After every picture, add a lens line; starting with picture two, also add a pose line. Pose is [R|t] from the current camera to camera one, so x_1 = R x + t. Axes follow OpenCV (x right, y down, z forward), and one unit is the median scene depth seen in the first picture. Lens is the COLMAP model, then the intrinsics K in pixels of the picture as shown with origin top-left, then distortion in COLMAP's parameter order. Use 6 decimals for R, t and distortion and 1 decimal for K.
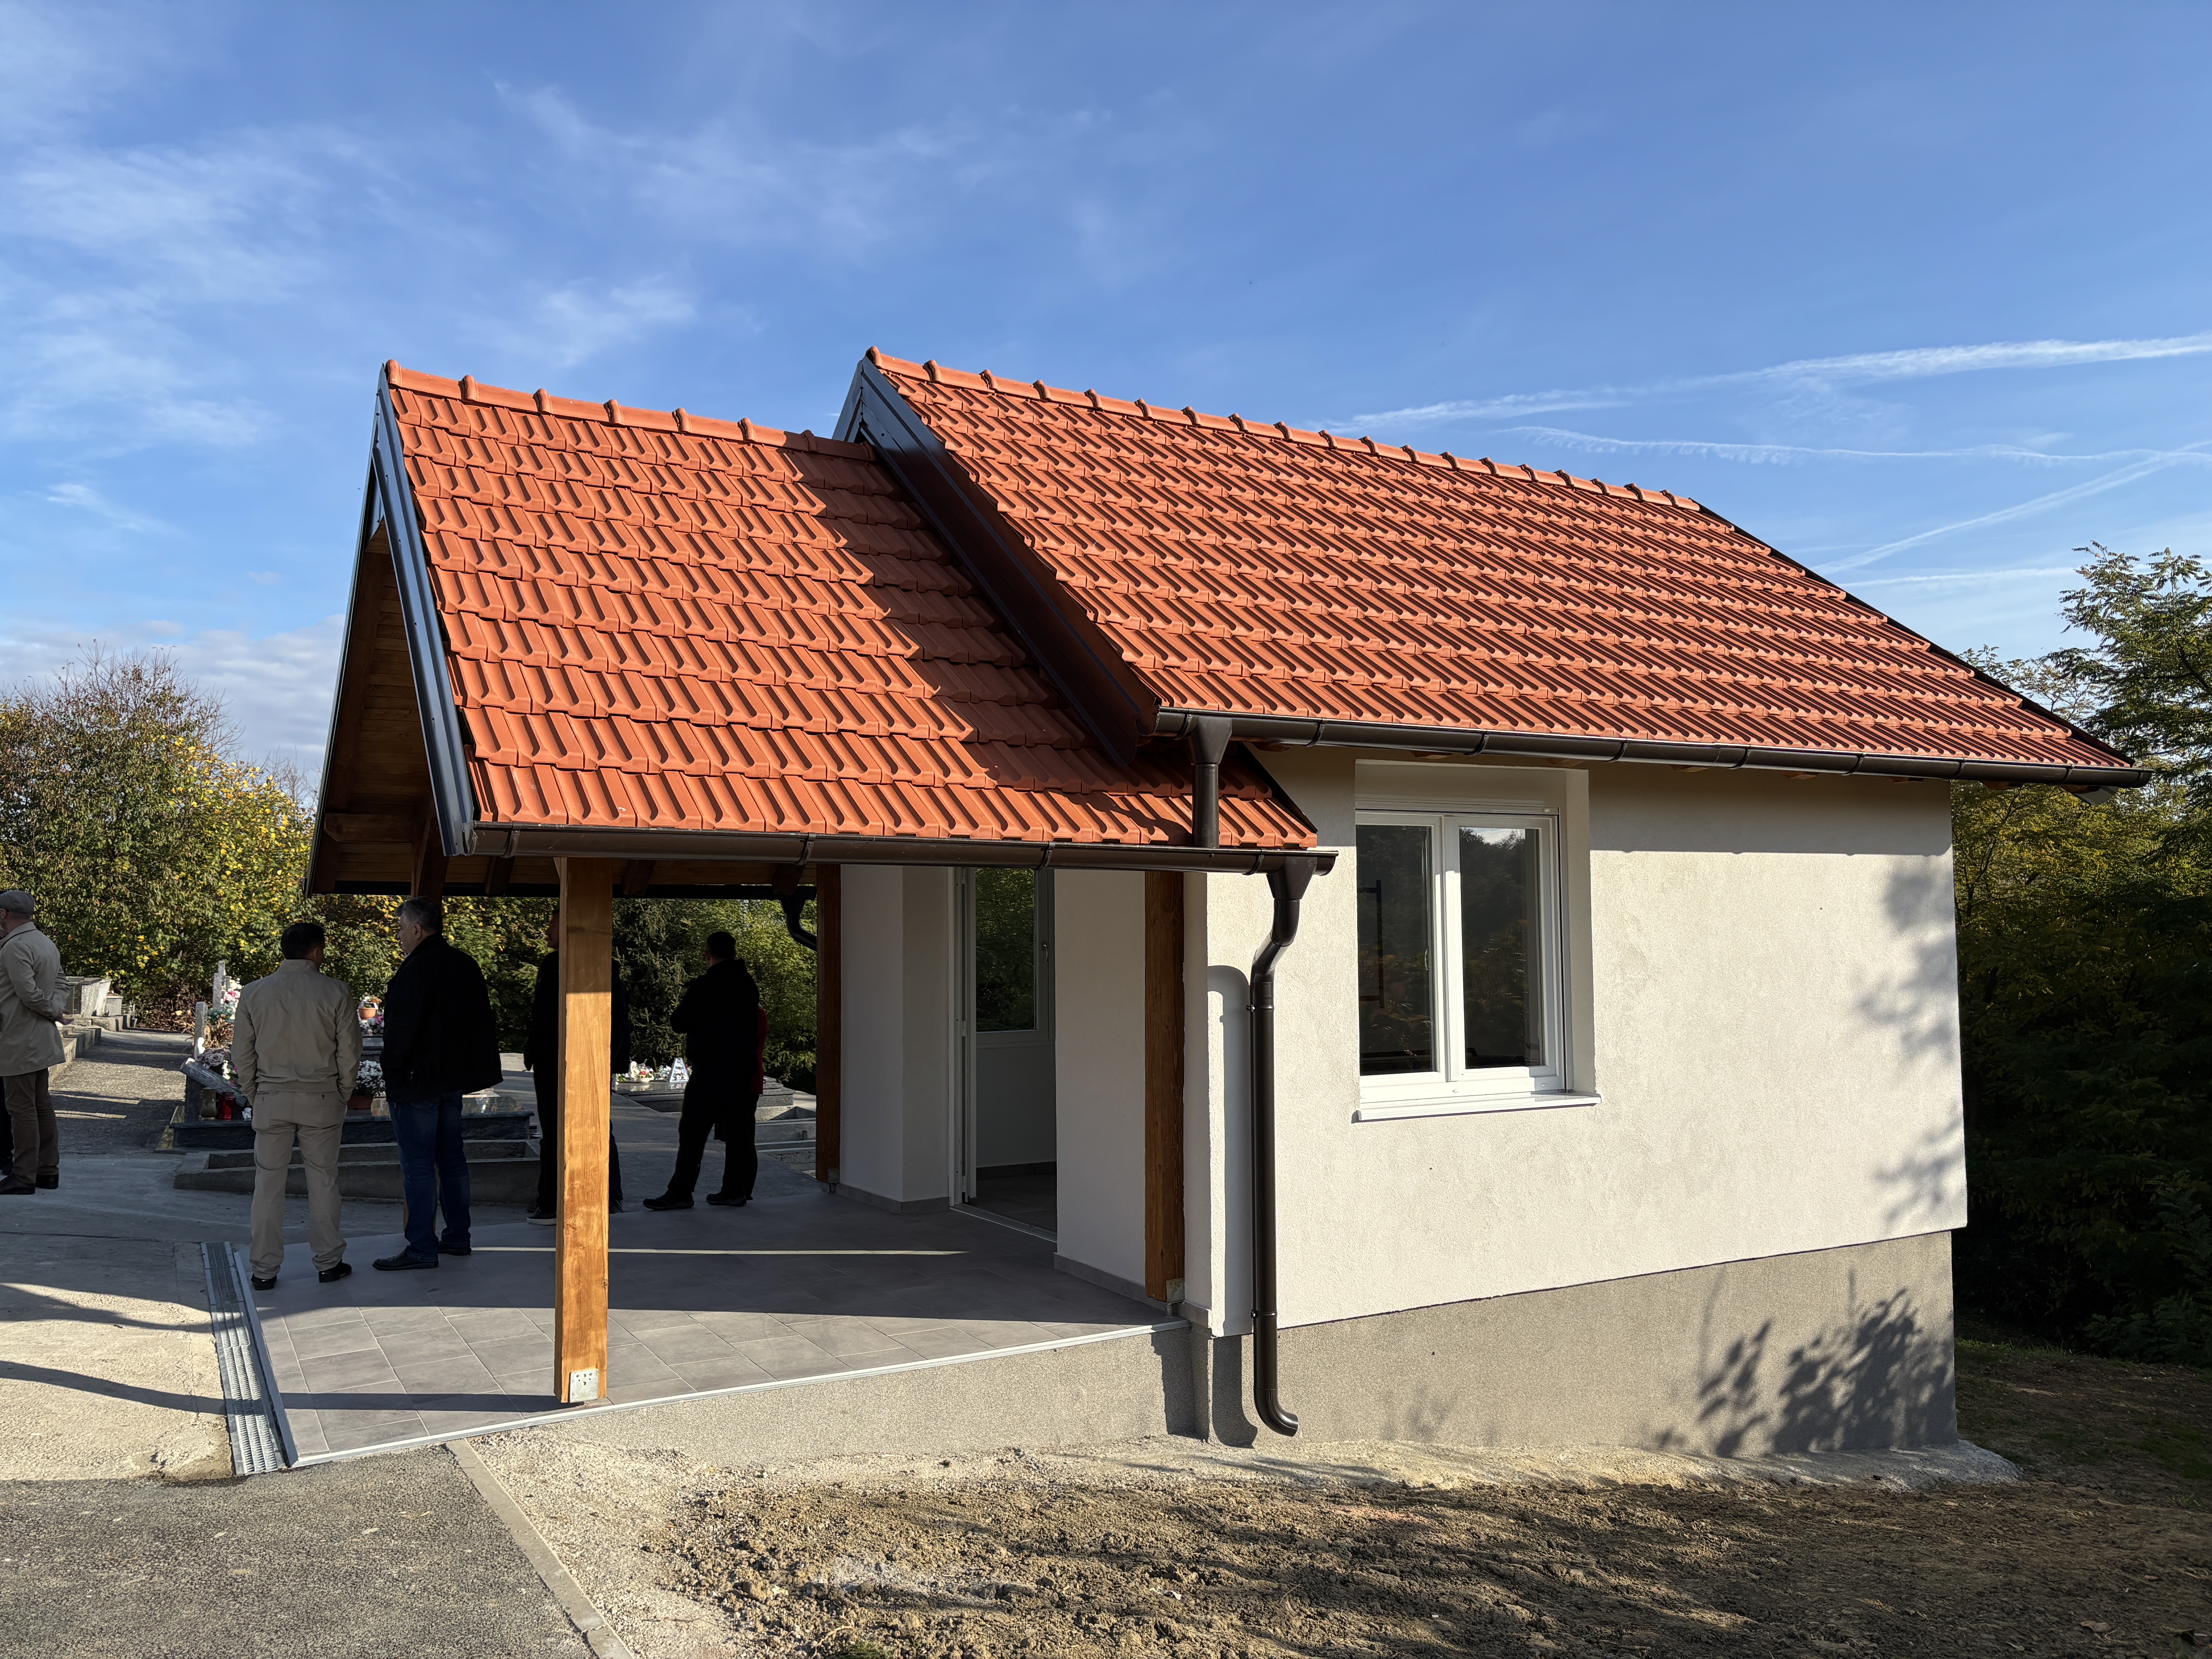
lens RADIAL K [[1701.0, 0, 1133.6], [0, 1701.0, 828.8], [0, 0, 1]] dist [0.037050, -0.002625]
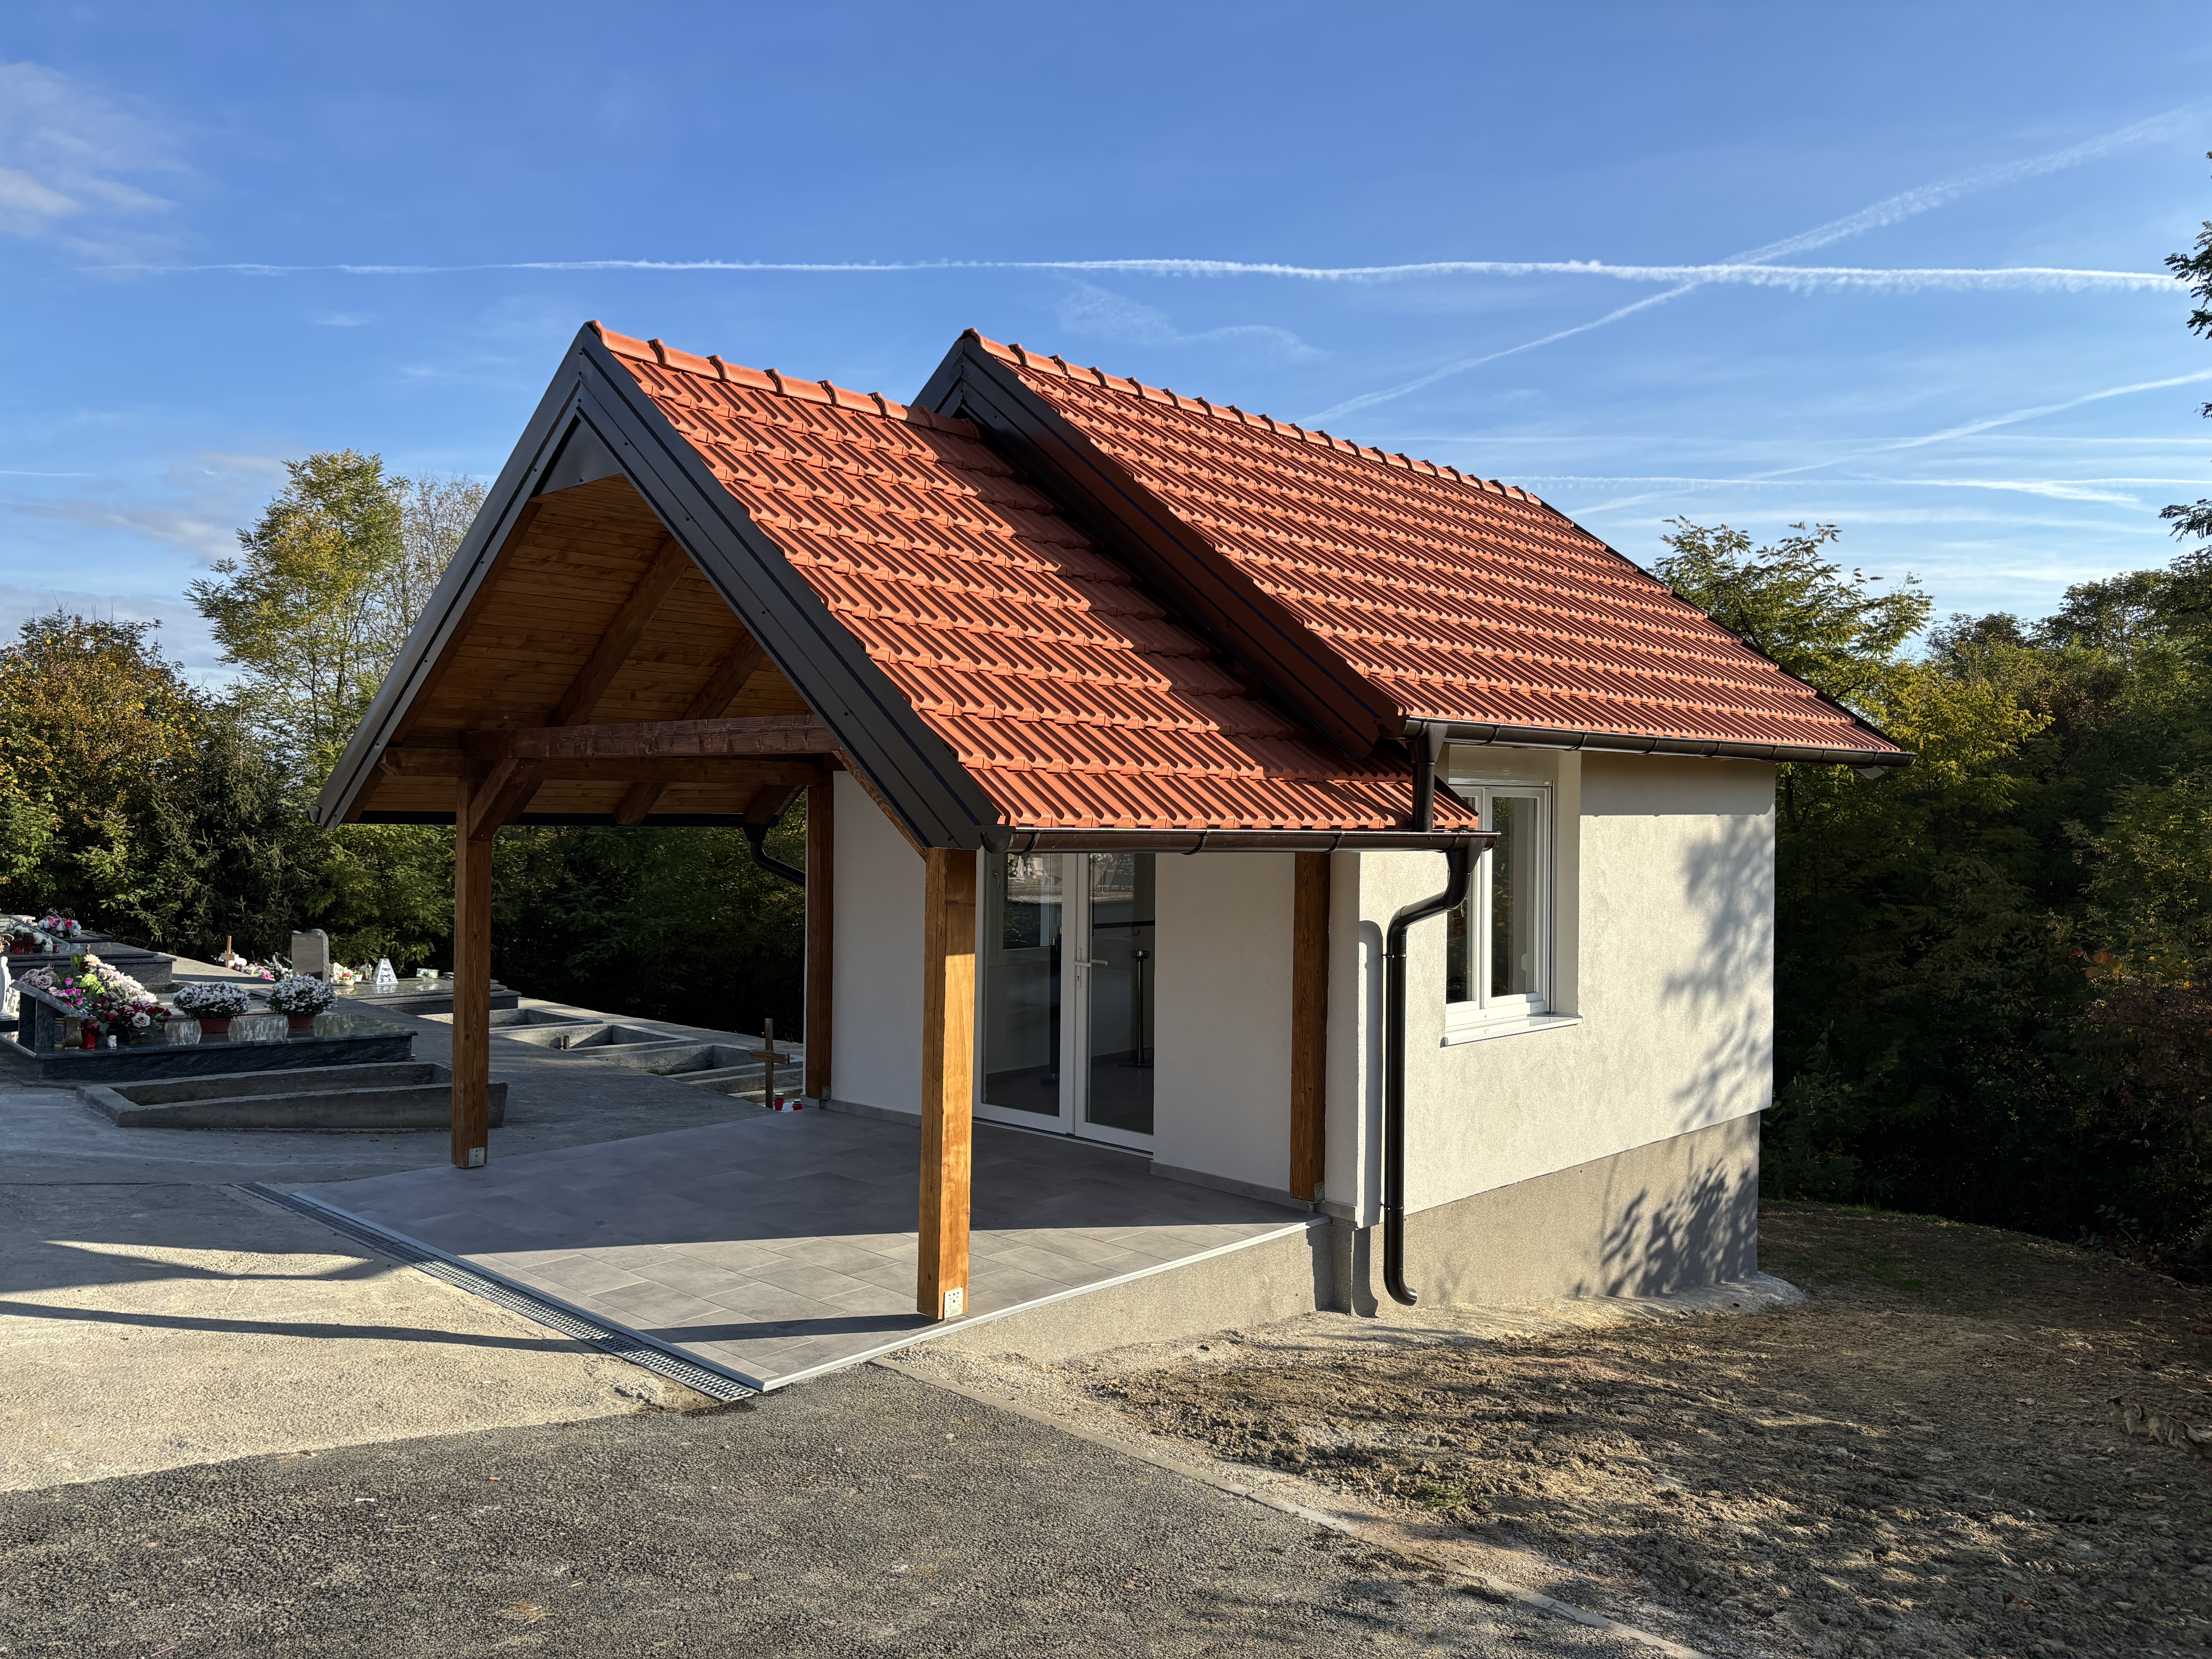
lens RADIAL K [[1692.2, 0, 1131.2], [0, 1692.2, 802.6], [0, 0, 1]] dist [0.060372, -0.006515]
pose [[0.956803, 0.019089, 0.290109, -0.423767], [-0.036444, 0.997847, 0.054534, -0.056630], [-0.288443, -0.062751, 0.955439, -0.072923]]
